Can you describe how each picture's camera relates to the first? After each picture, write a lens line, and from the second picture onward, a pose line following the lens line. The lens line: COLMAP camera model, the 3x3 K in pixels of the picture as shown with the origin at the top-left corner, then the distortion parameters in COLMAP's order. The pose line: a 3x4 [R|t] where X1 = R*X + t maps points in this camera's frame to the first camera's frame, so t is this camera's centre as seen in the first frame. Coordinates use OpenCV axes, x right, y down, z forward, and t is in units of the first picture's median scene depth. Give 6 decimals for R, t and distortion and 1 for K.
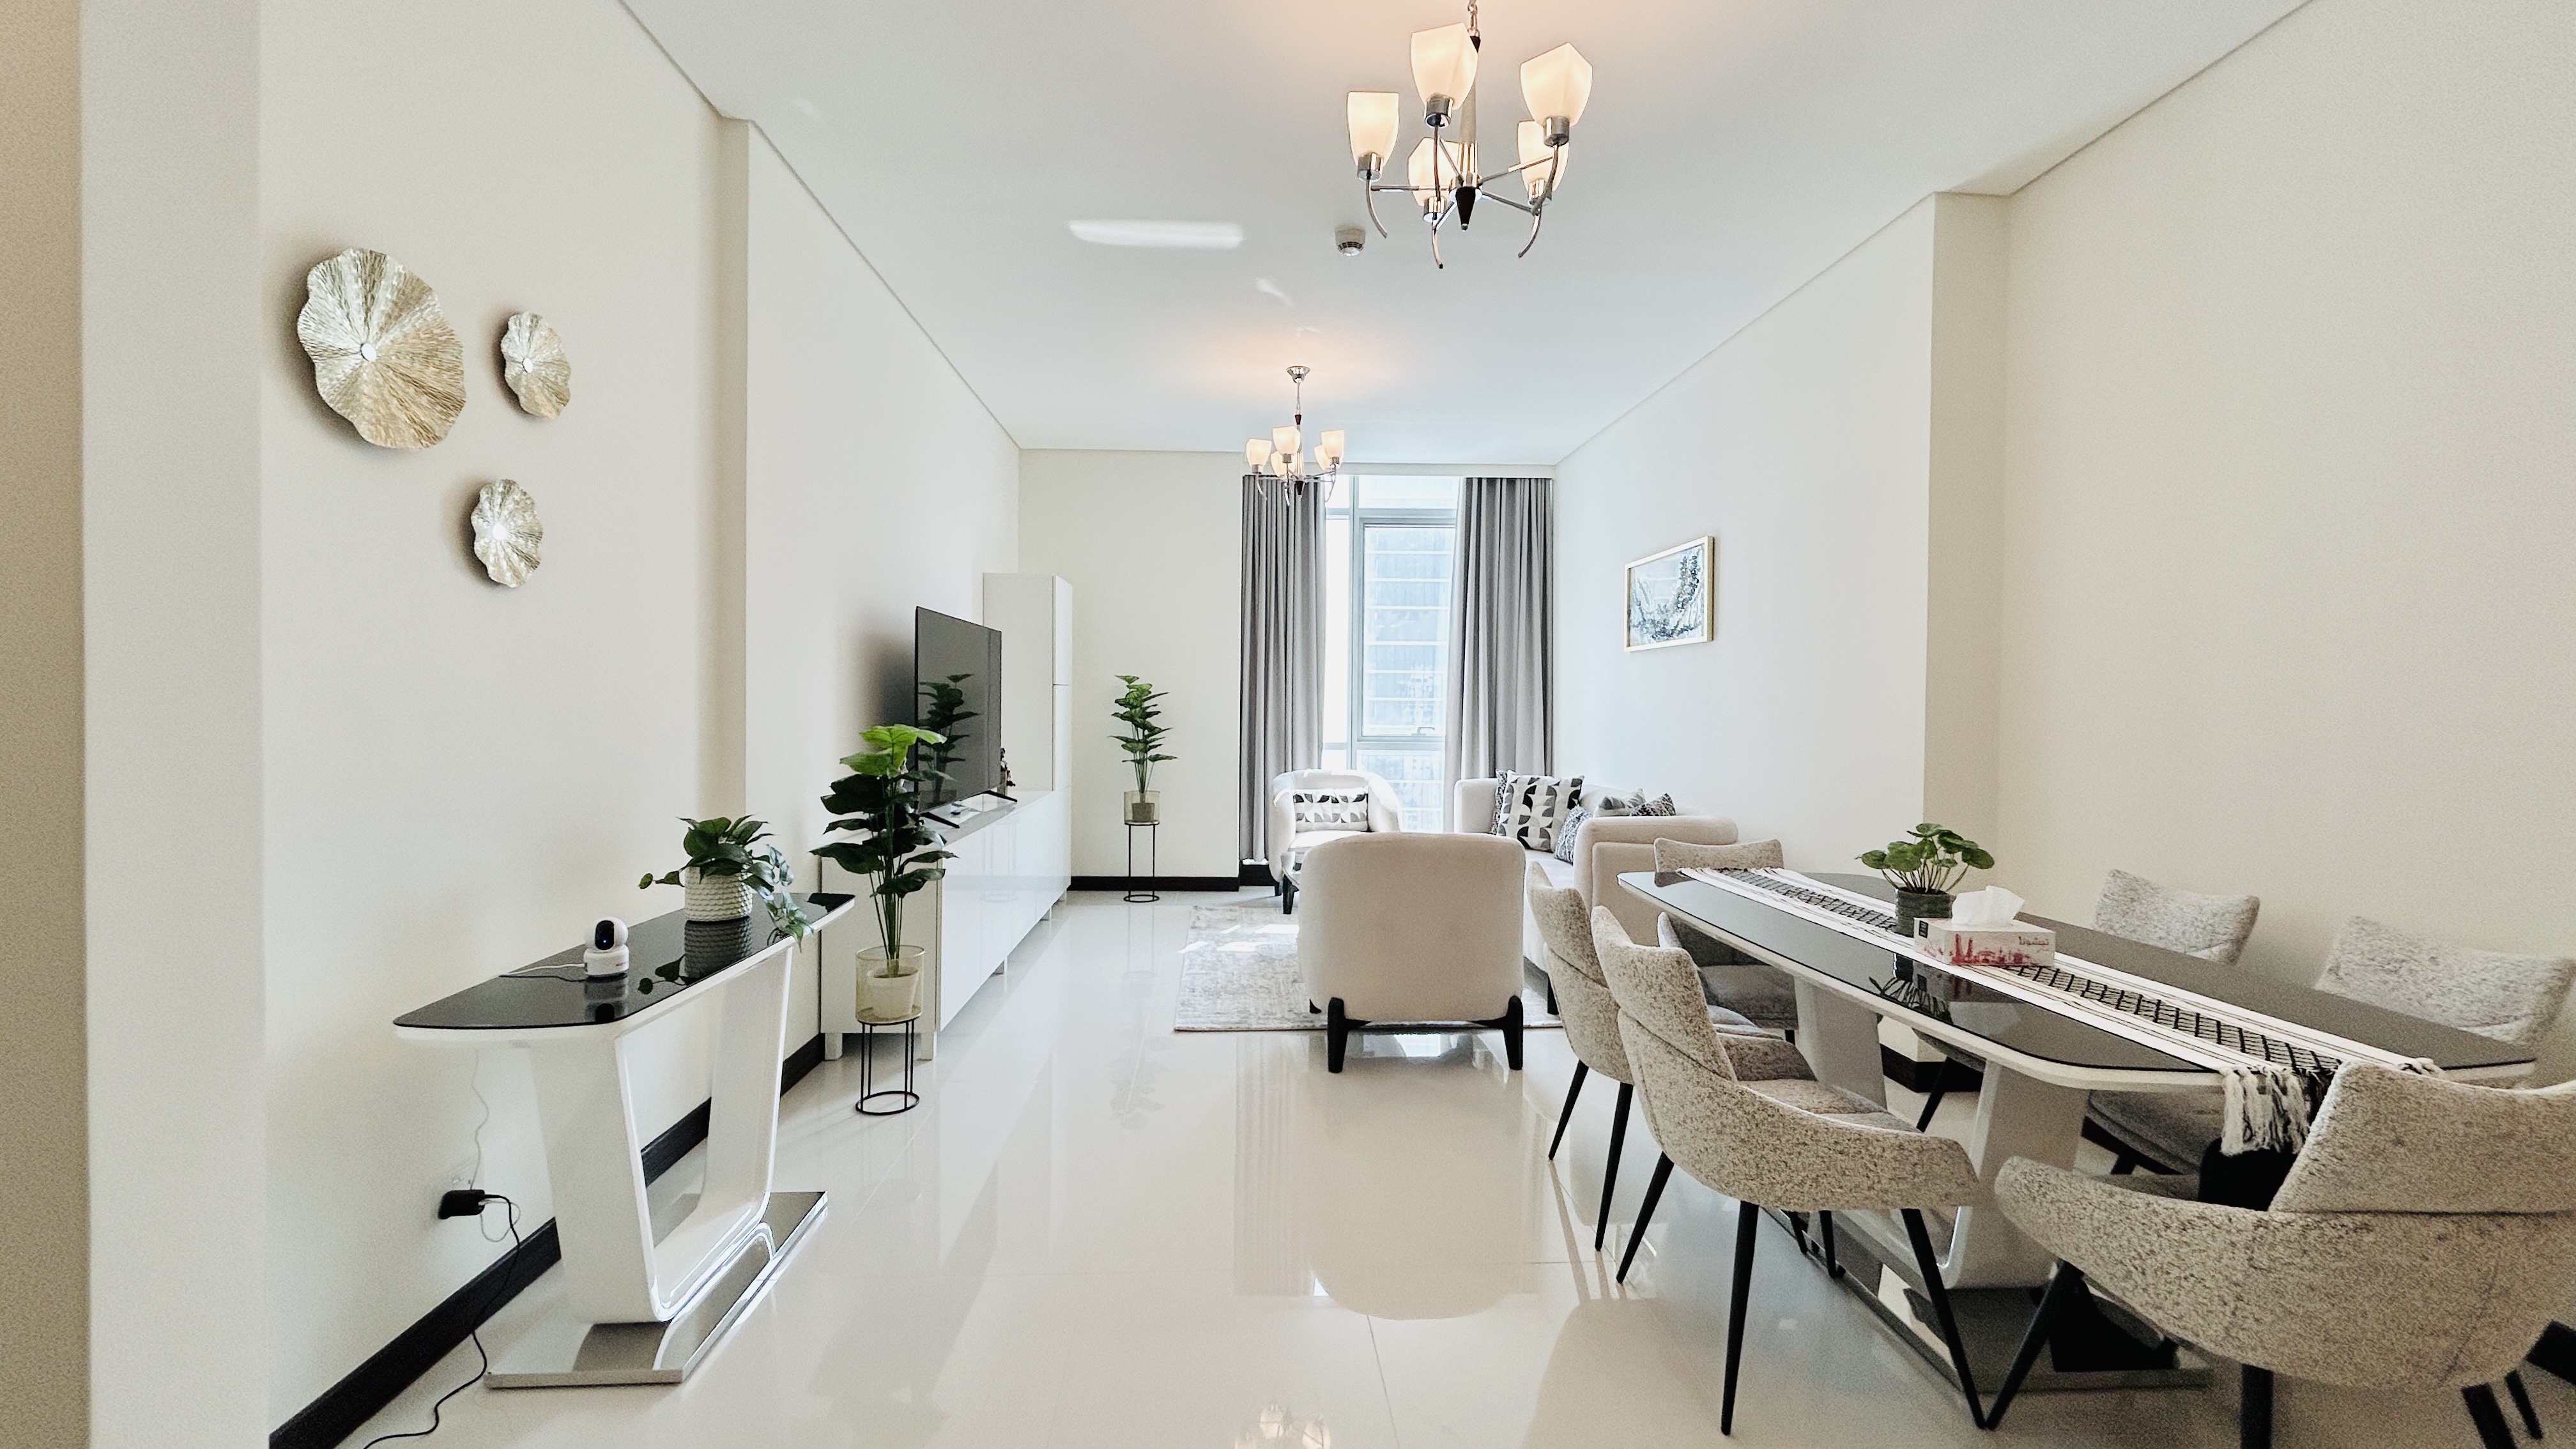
lens RADIAL K [[1036.6, 0, 1288.0], [0, 1036.6, 724.5], [0, 0, 1]] dist [0.001259, 0.000118]
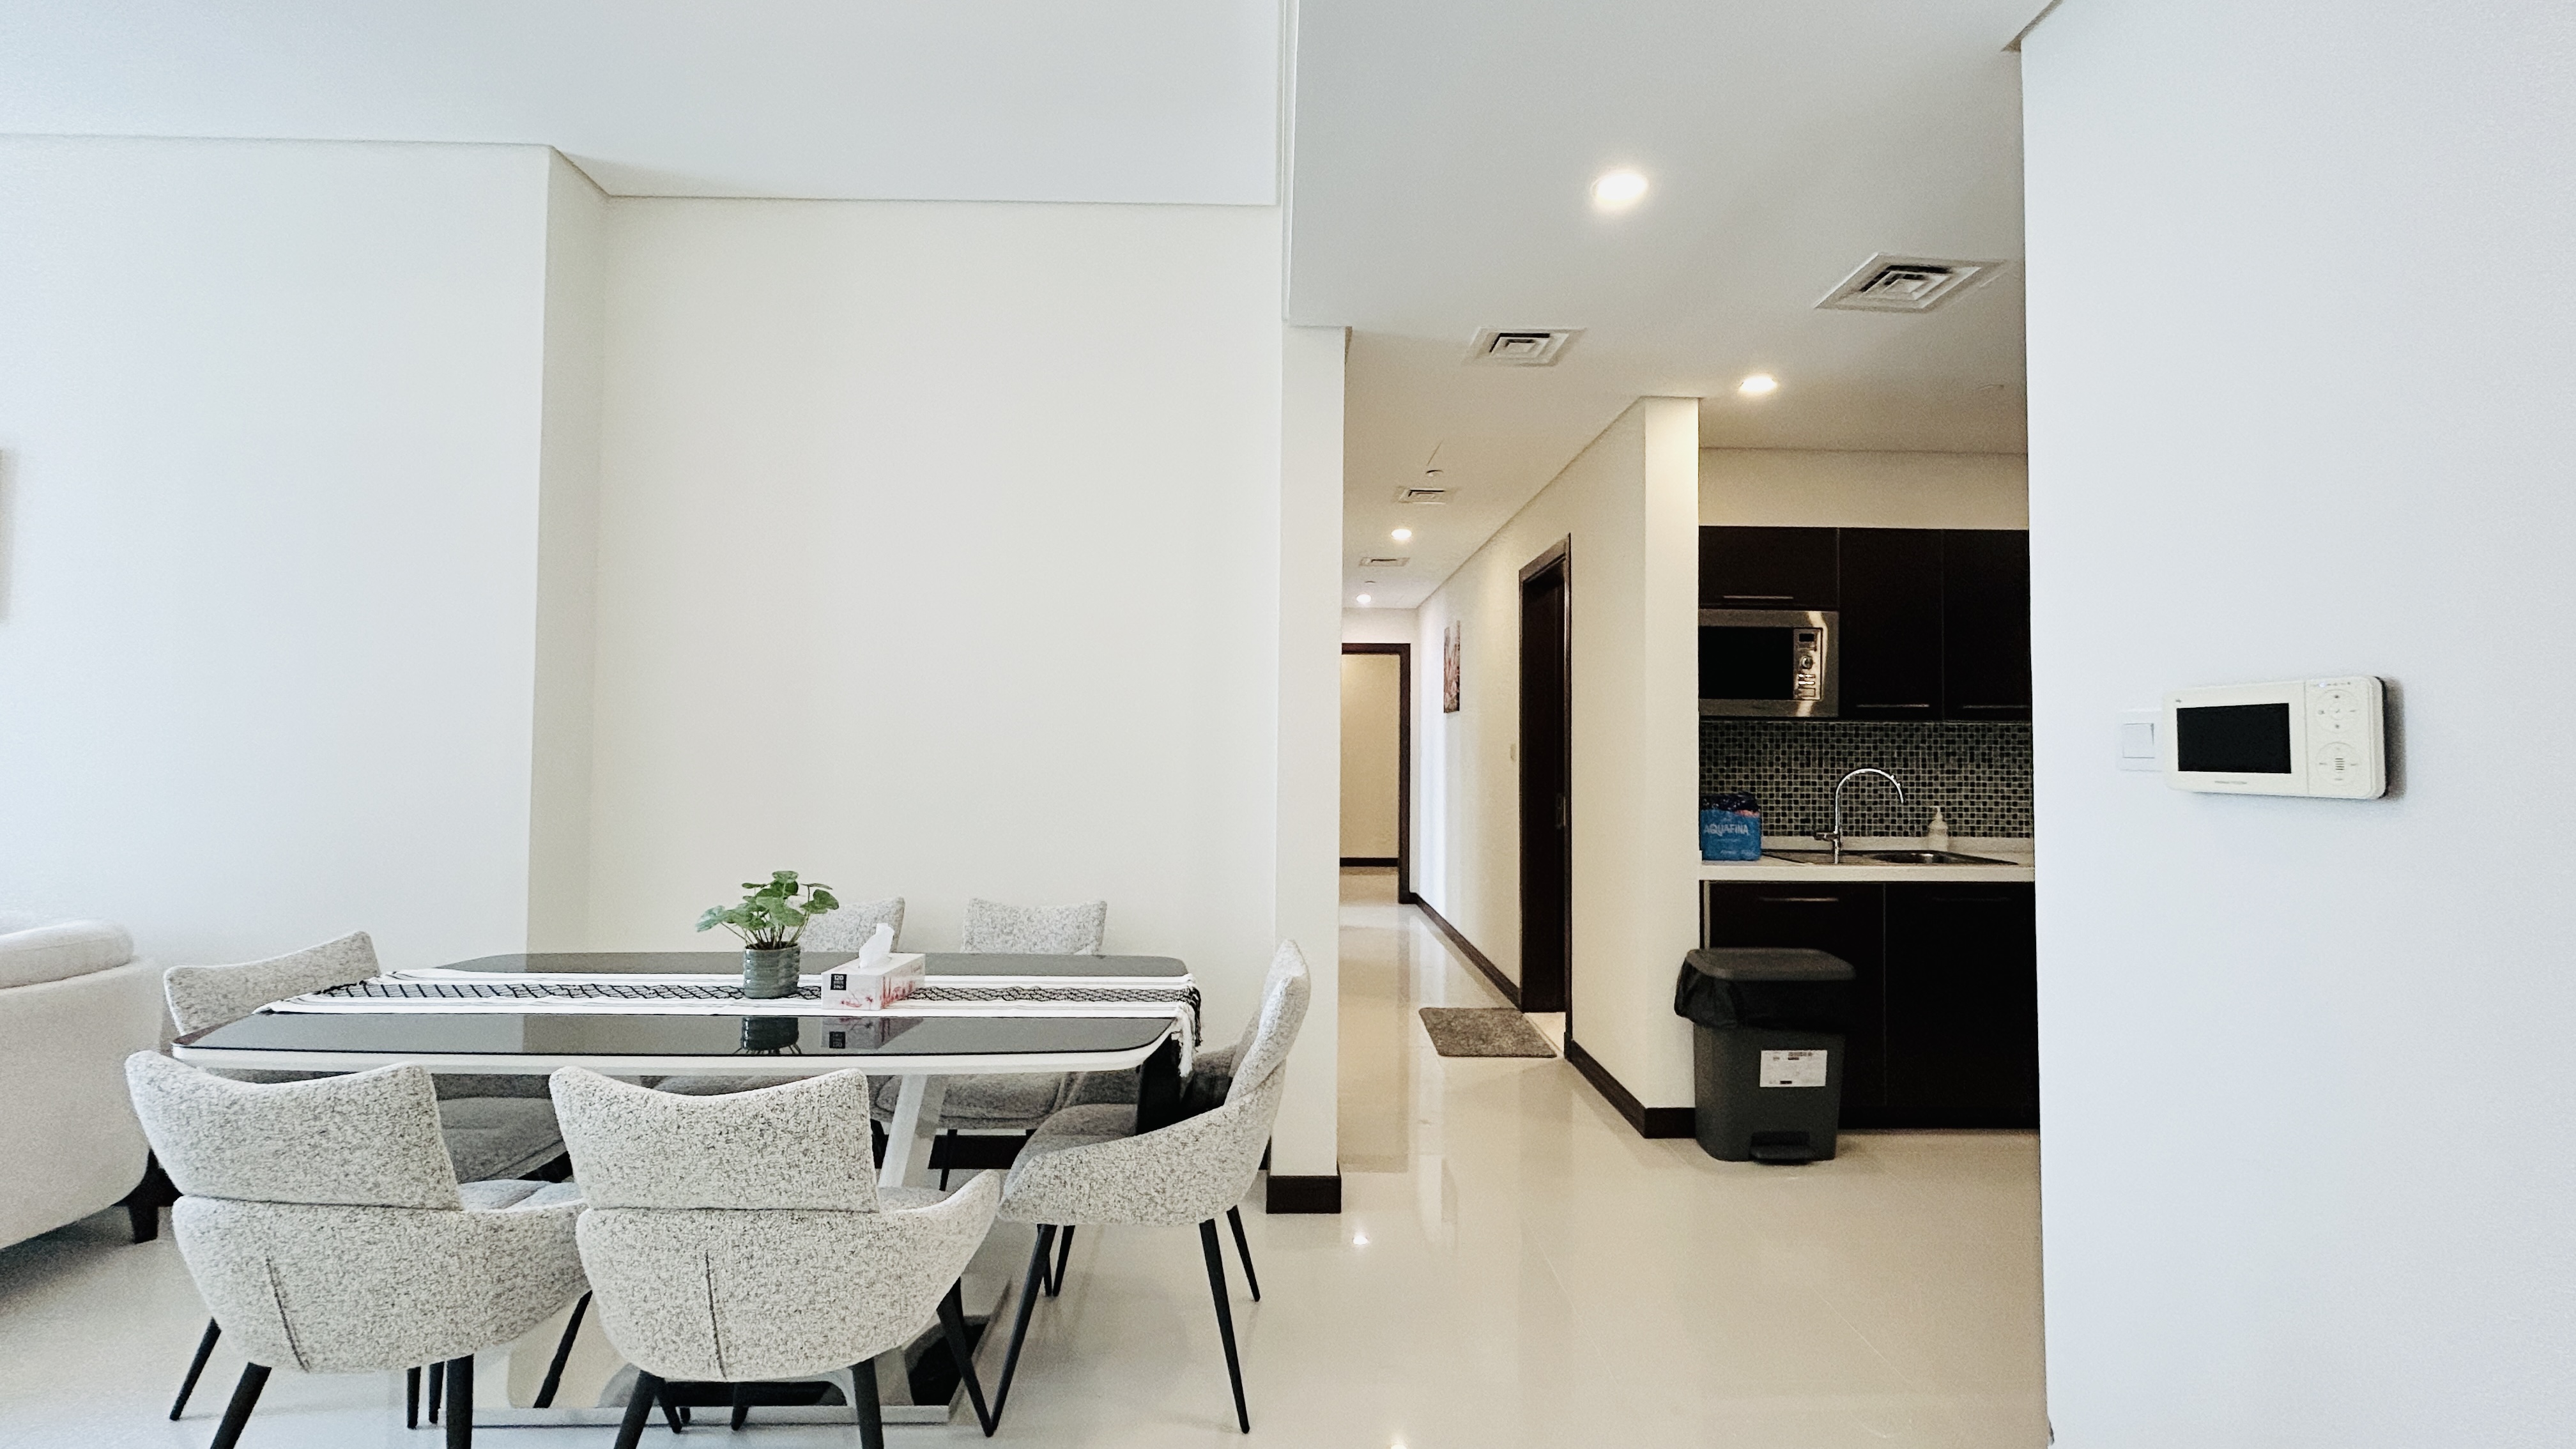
lens RADIAL K [[1036.6, 0, 1288.0], [0, 1036.6, 724.5], [0, 0, 1]] dist [0.001259, 0.000118]
pose [[0.042237, 0.015755, 0.998983, -0.293766], [0.006227, 0.999852, -0.016032, -0.018690], [-0.999088, 0.006898, 0.042132, 0.500291]]
